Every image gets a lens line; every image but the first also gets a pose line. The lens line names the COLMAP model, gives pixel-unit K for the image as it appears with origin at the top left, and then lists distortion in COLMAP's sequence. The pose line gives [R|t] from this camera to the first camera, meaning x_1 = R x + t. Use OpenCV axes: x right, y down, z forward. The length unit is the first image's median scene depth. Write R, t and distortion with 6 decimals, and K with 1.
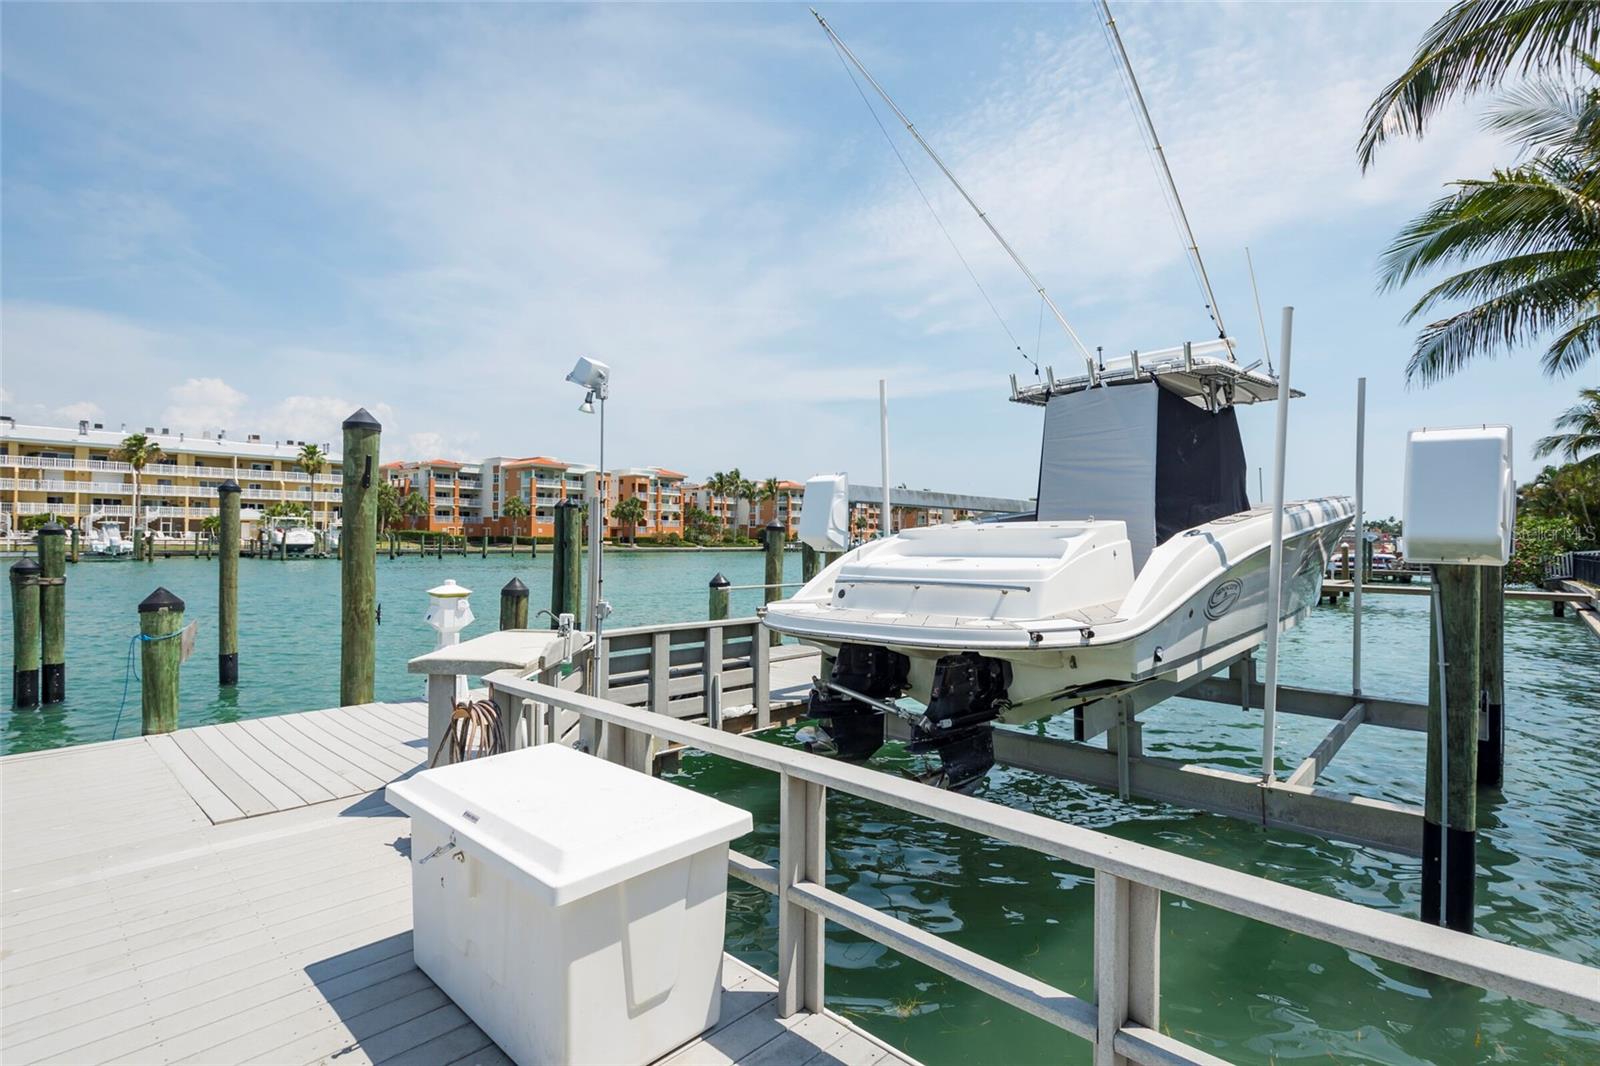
lens RADIAL K [[754.7, 0, 799.7], [0, 754.7, 527.3], [0, 0, 1]] dist [0.029489, -0.021977]
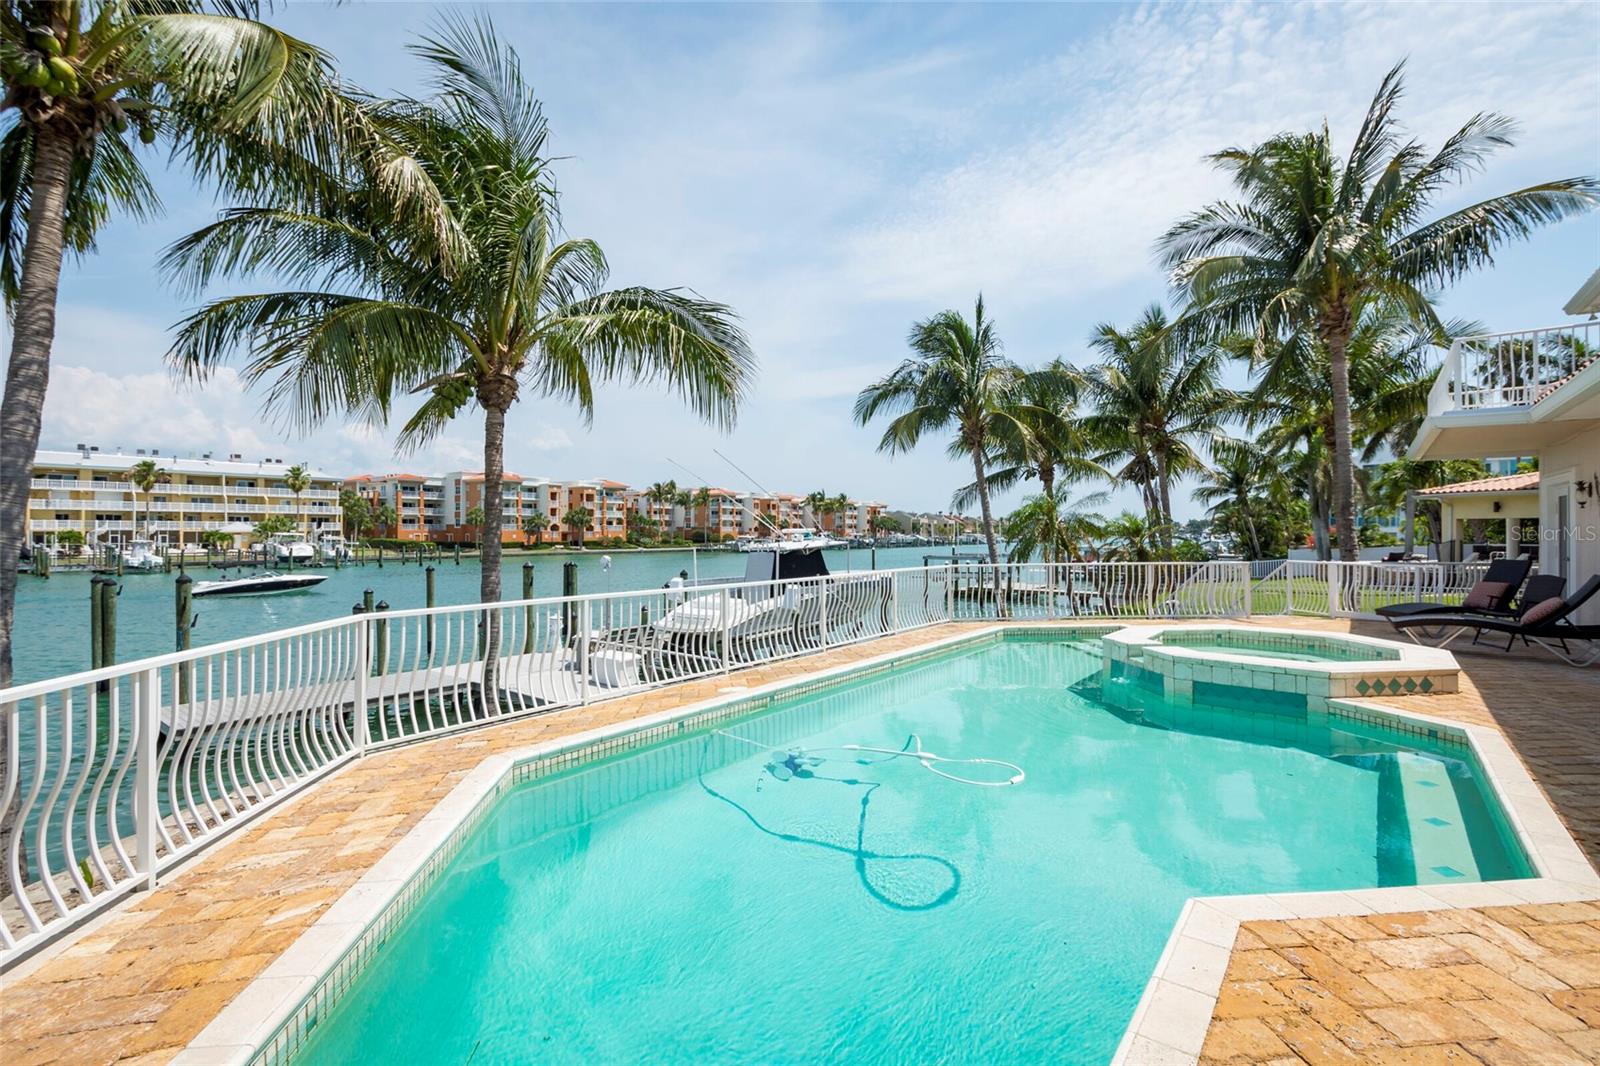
lens RADIAL K [[728.4, 0, 799.5], [0, 728.4, 527.3], [0, 0, 1]] dist [0.038919, -0.026279]
pose [[0.996661, -0.006894, 0.081358, 0.023605], [0.005803, 0.999890, 0.013630, -0.025632], [-0.081443, -0.013112, 0.996592, -0.165210]]
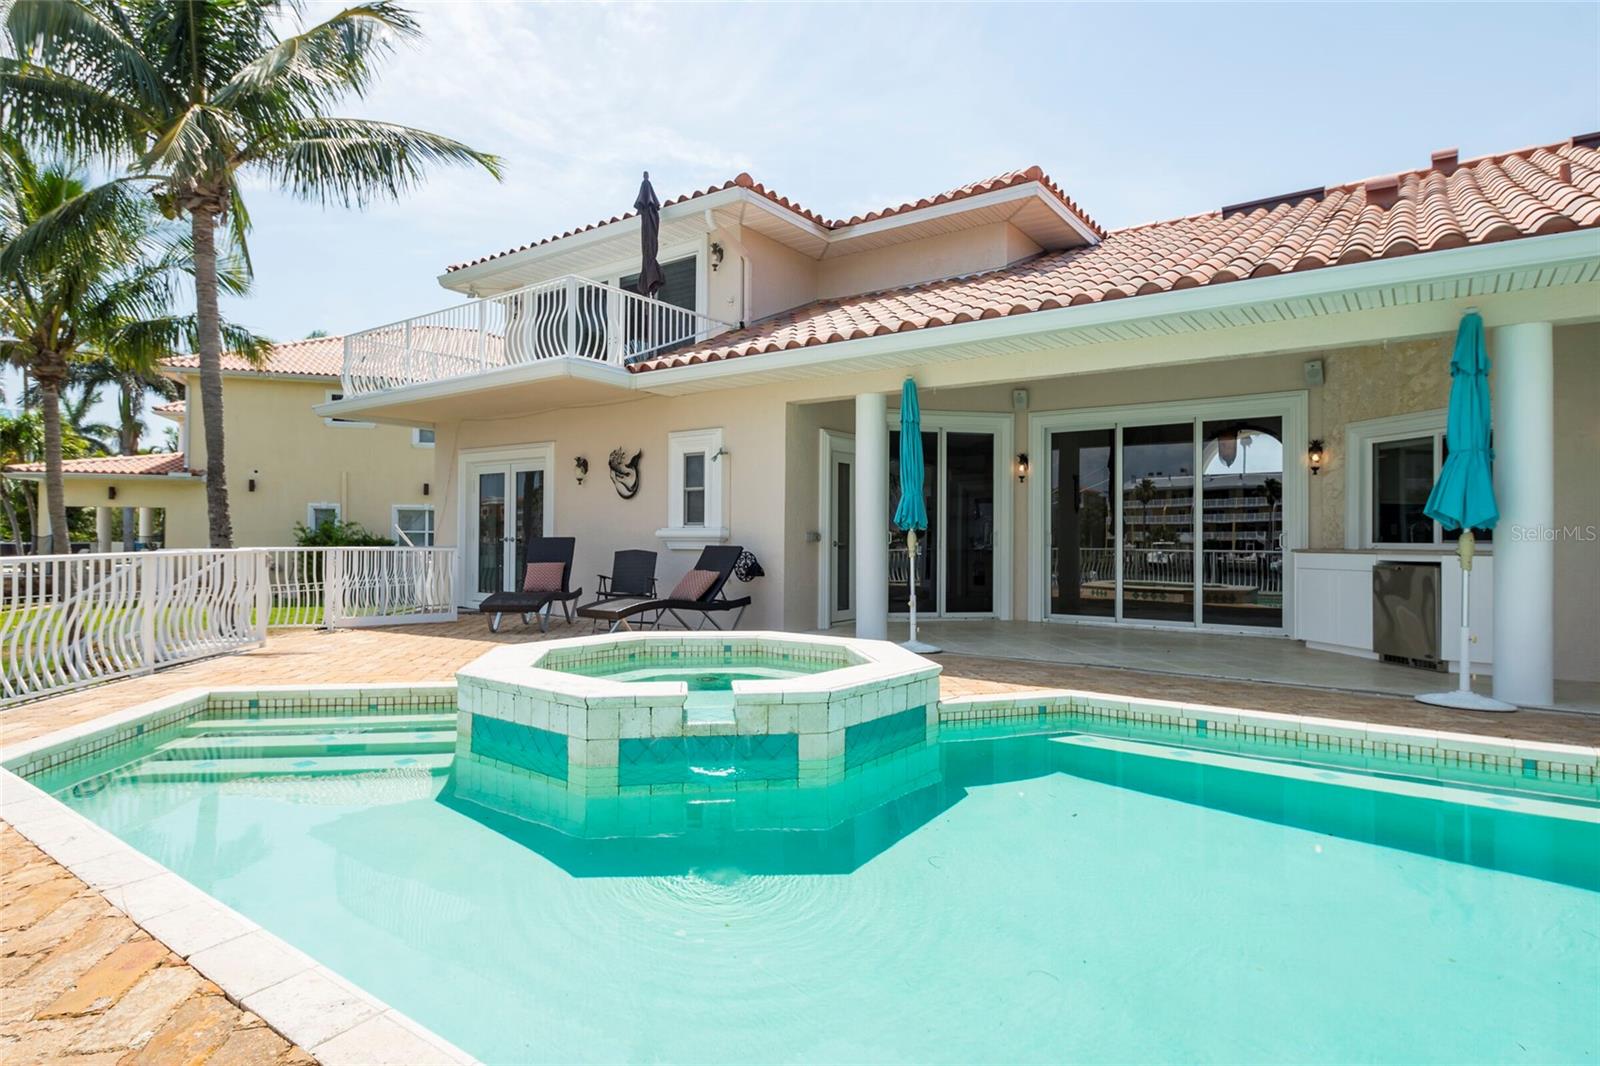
lens RADIAL K [[865.0, 0, 803.4], [0, 865.0, 526.9], [0, 0, 1]] dist [0.004463, -0.000078]
pose [[-0.103235, 0.005878, 0.994640, 0.019295], [-0.024707, 0.999659, -0.008472, -0.020226], [-0.994350, -0.025450, -0.103054, -0.088328]]
